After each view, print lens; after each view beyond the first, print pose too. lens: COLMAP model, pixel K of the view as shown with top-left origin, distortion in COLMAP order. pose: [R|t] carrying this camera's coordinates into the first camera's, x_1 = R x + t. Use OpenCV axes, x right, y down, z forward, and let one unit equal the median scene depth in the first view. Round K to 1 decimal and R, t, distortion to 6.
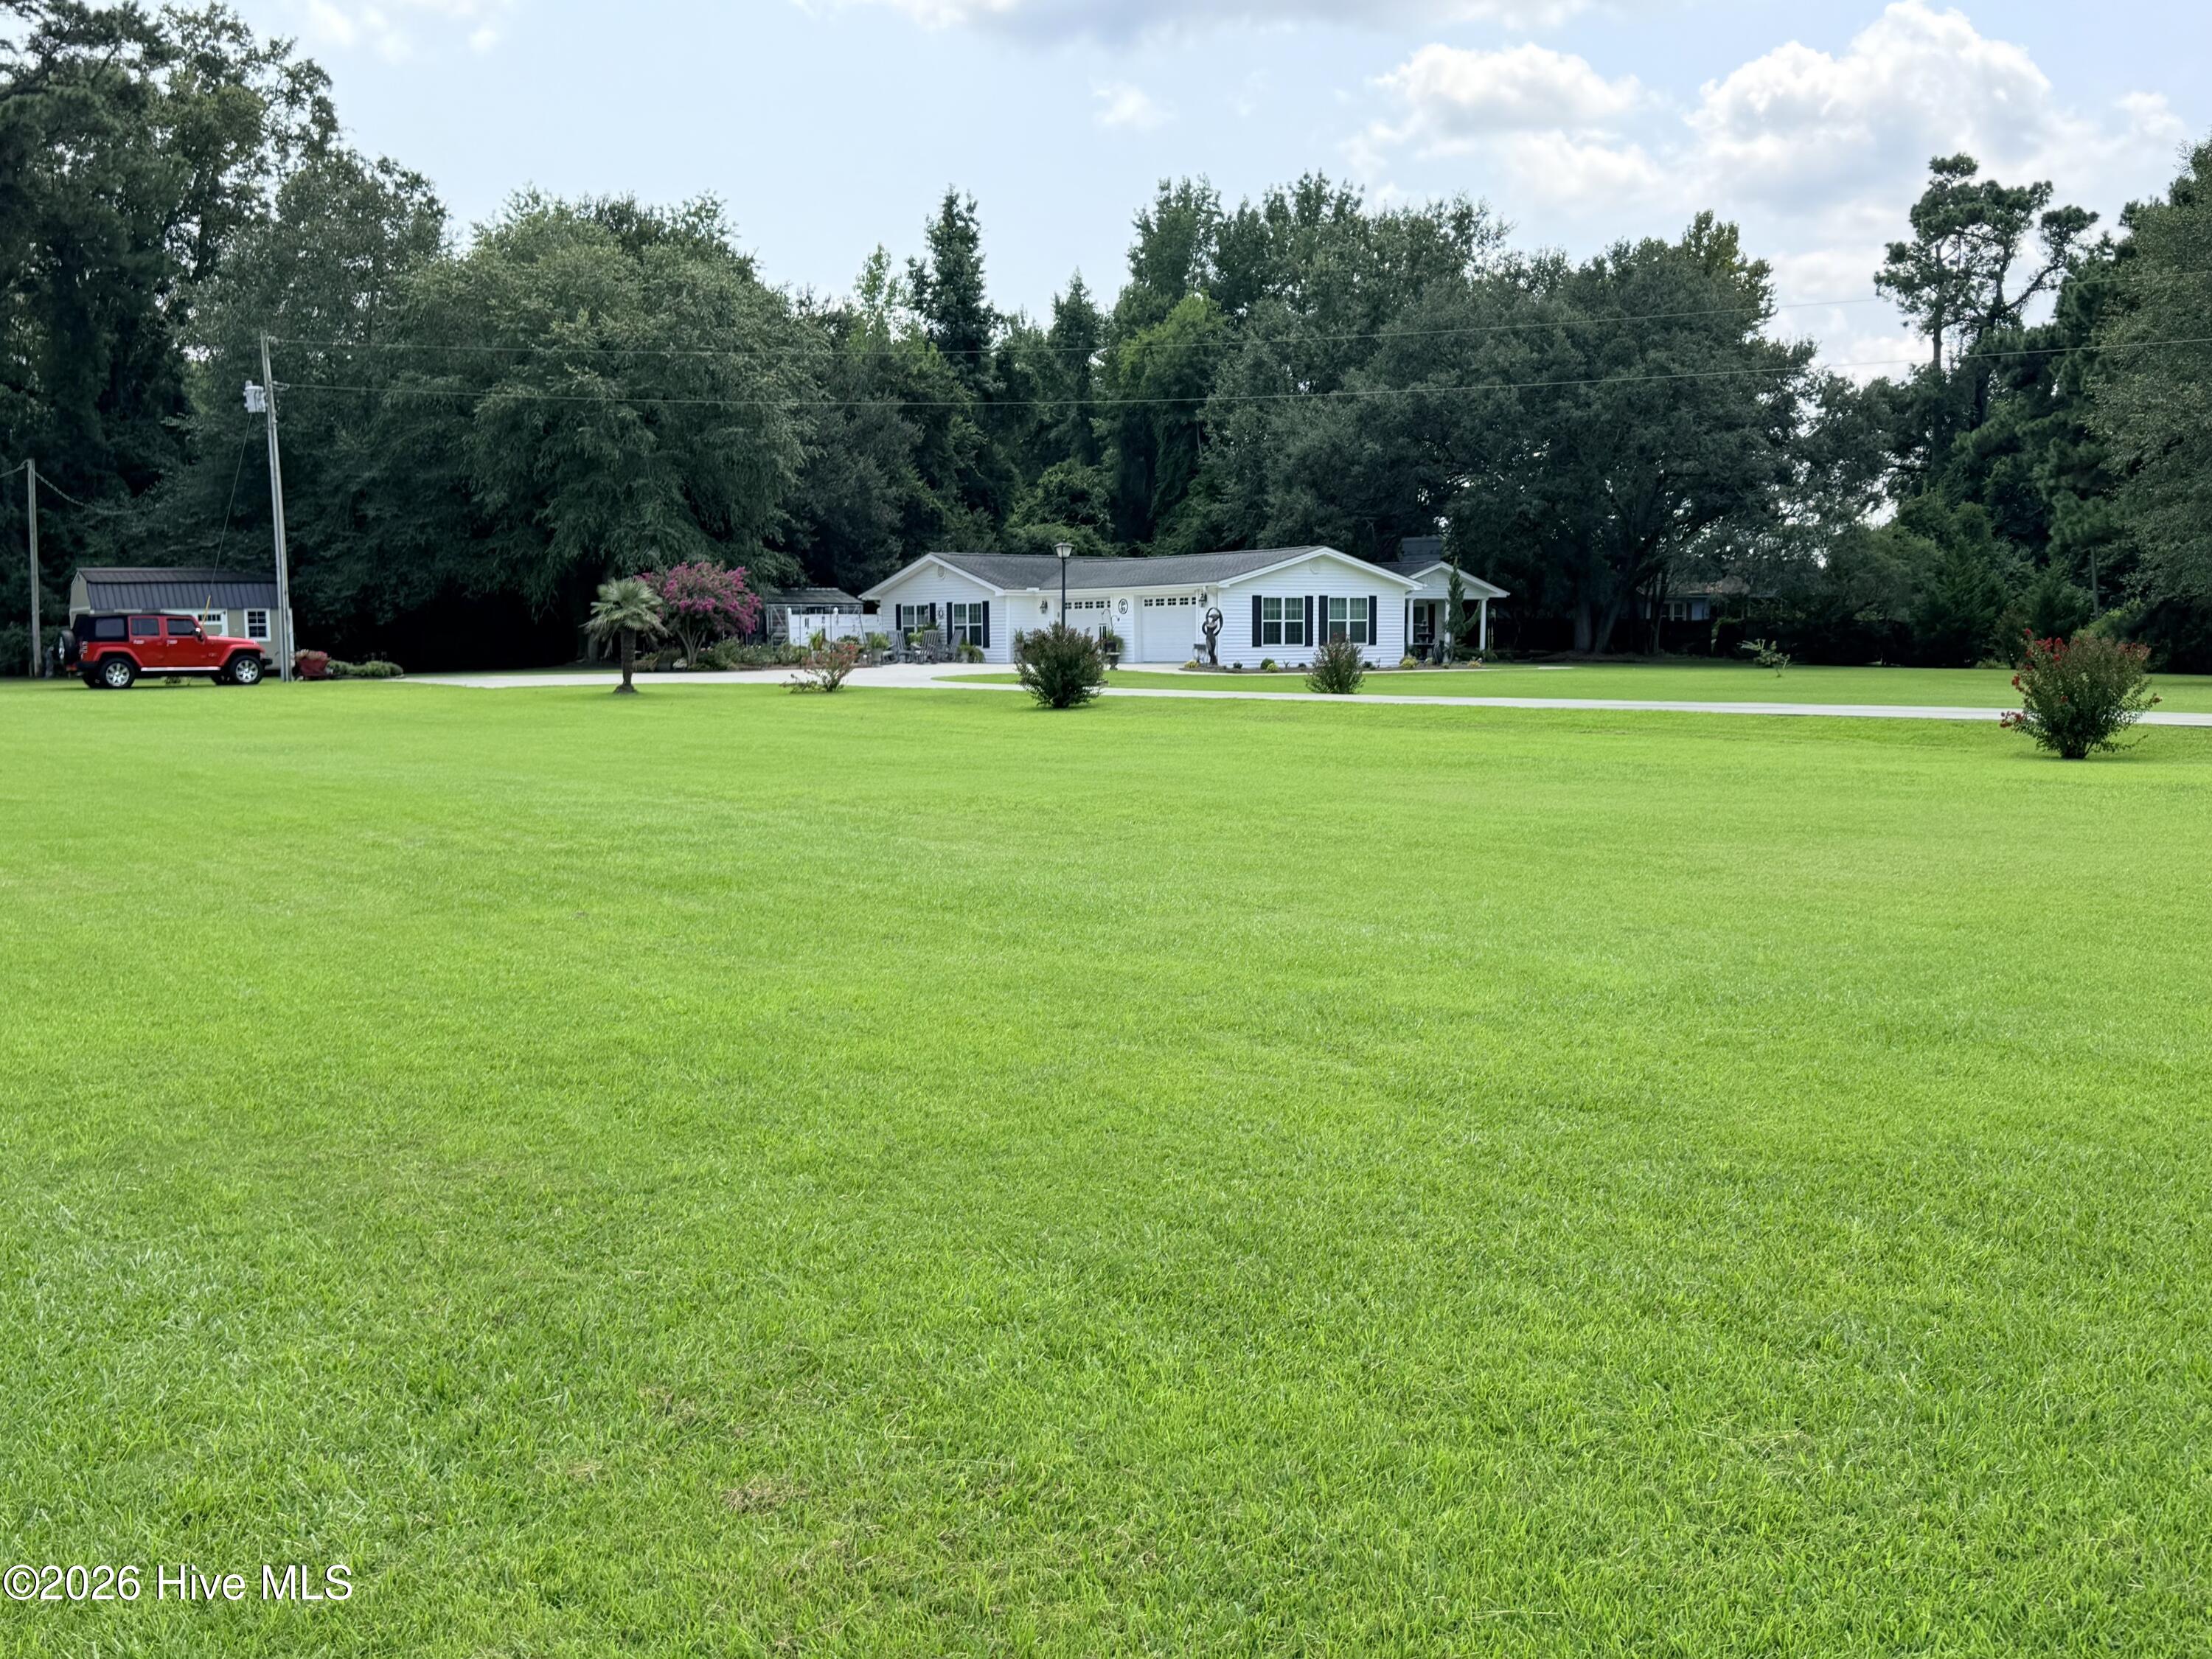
lens RADIAL K [[2223.3, 0, 1102.5], [0, 2223.3, 830.9], [0, 0, 1]] dist [0.040758, 0.000000]
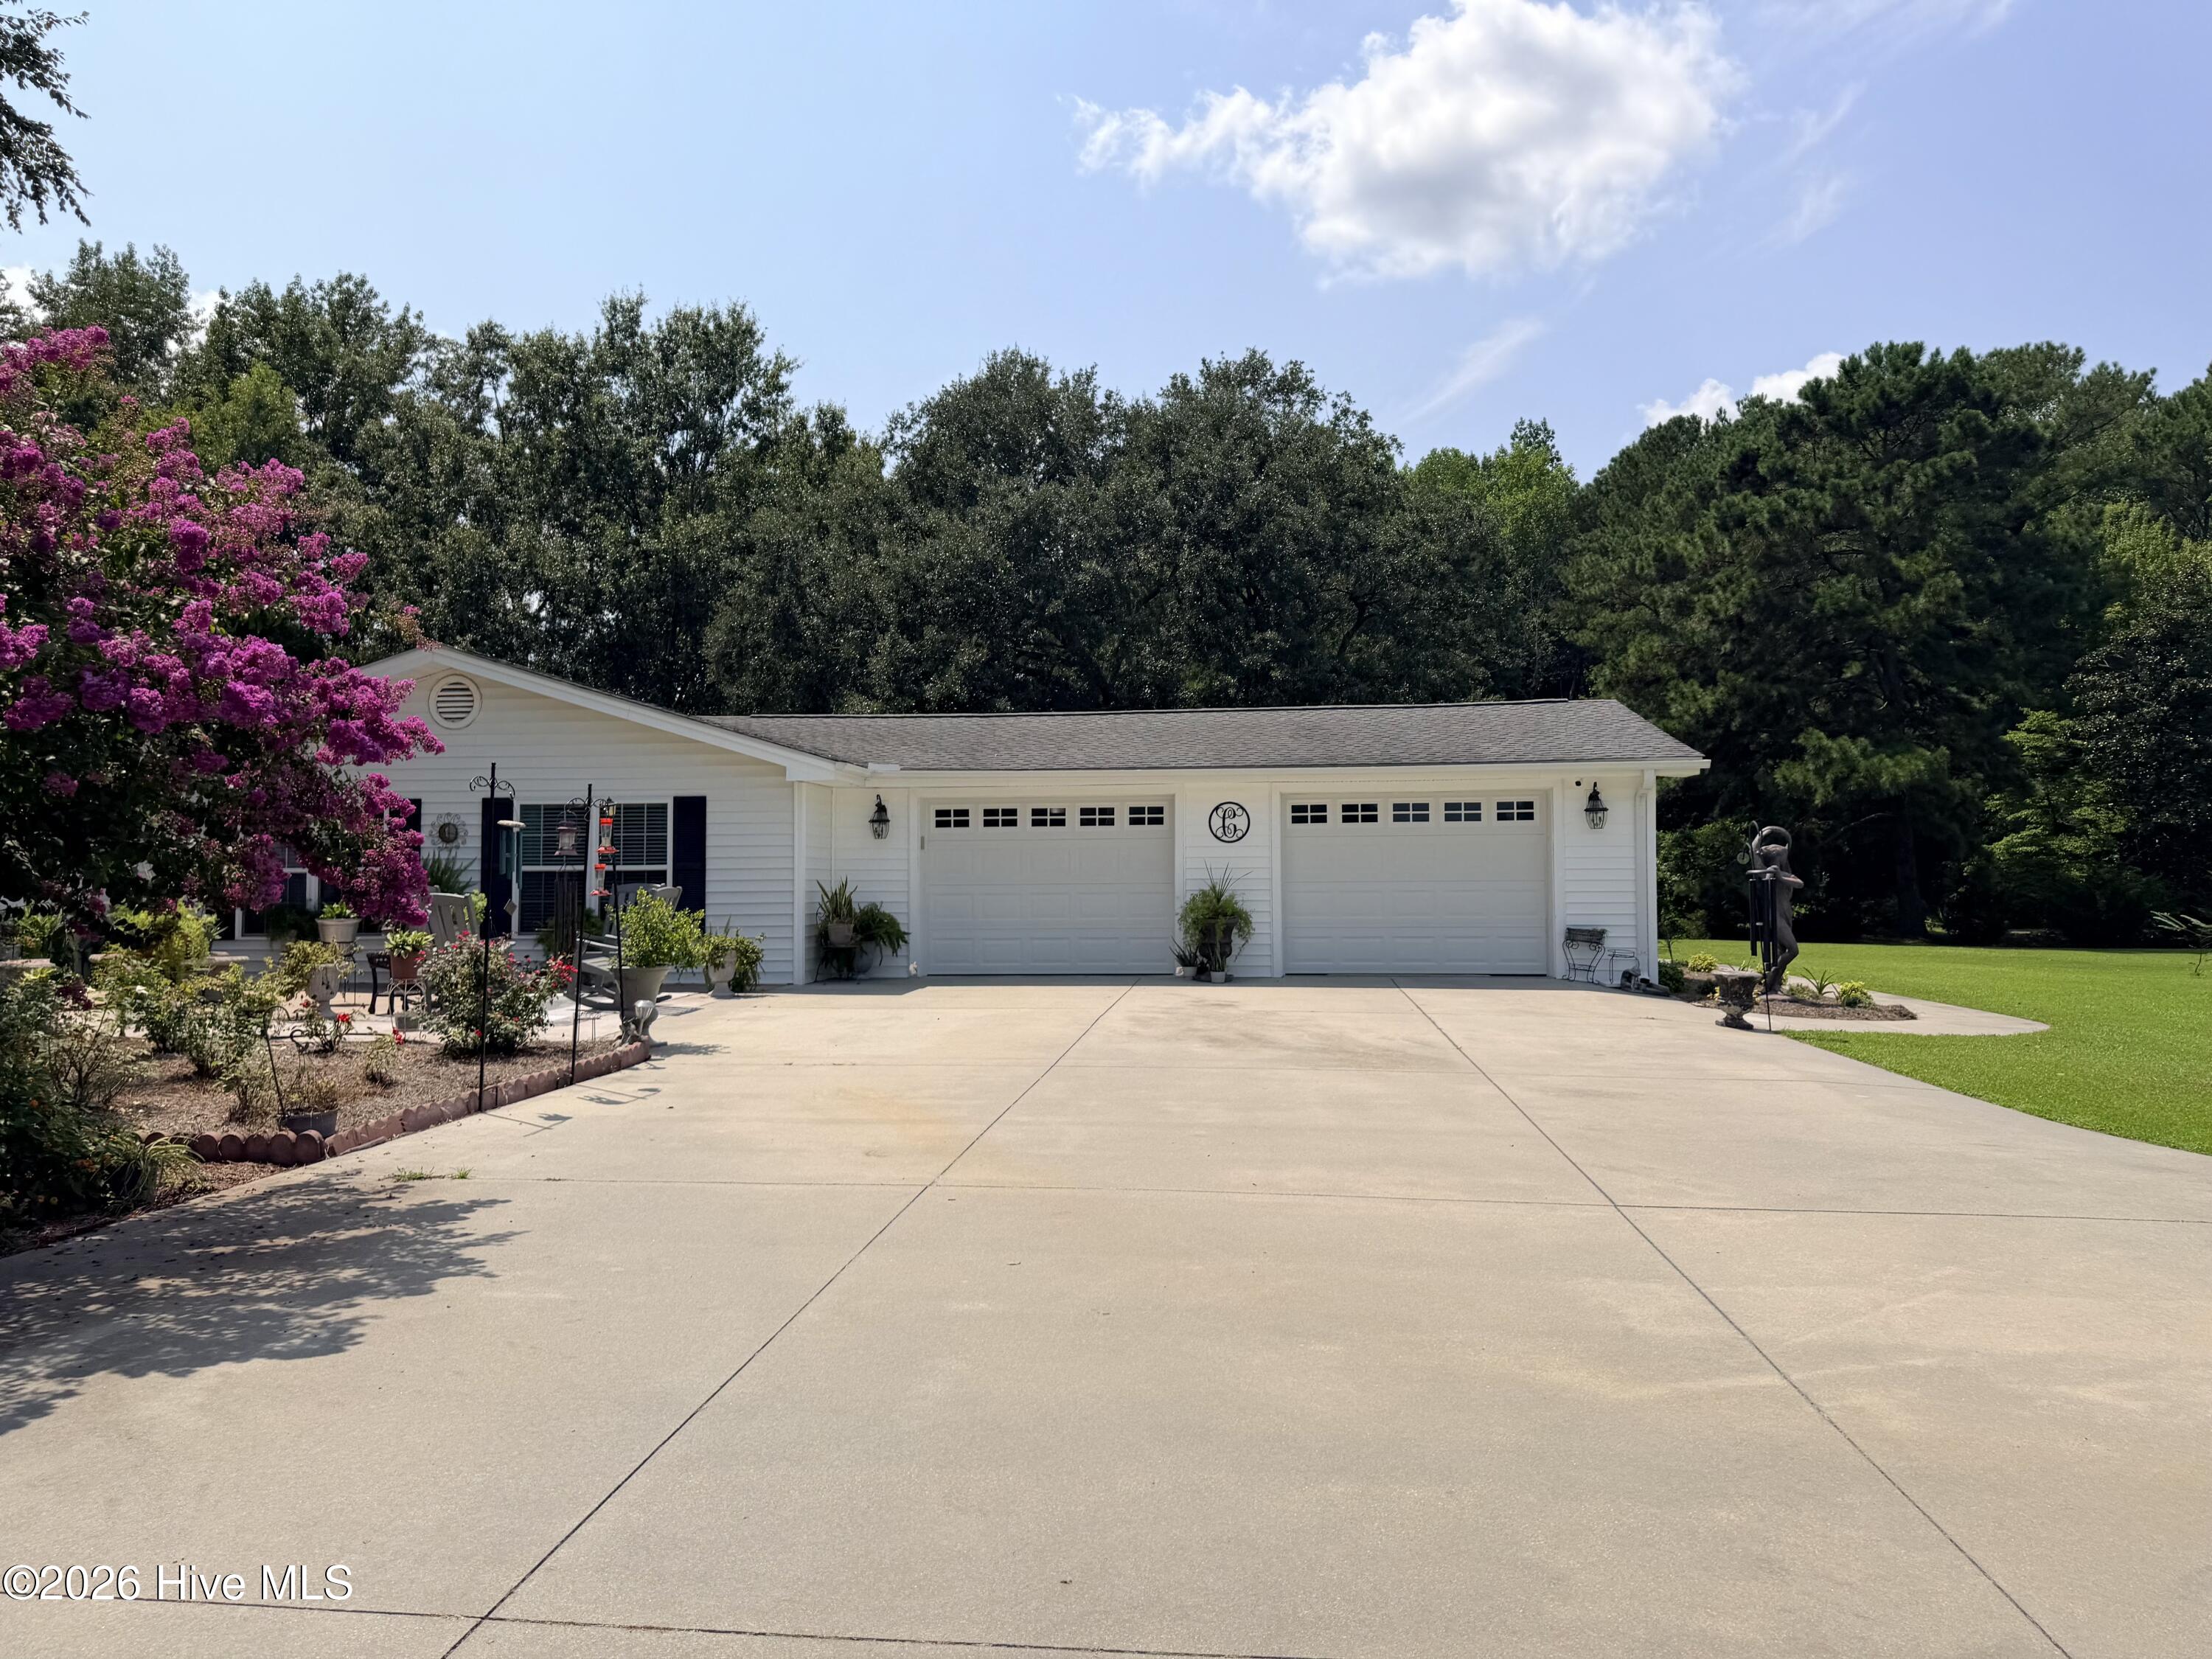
lens RADIAL K [[1589.4, 0, 1129.2], [0, 1589.4, 806.1], [0, 0, 1]] dist [0.060959, -0.078513]
pose [[0.691526, 0.040255, 0.721230, -0.168121], [0.058282, 0.992082, -0.111254, -0.068561], [-0.719997, 0.118970, 0.683704, 0.752373]]
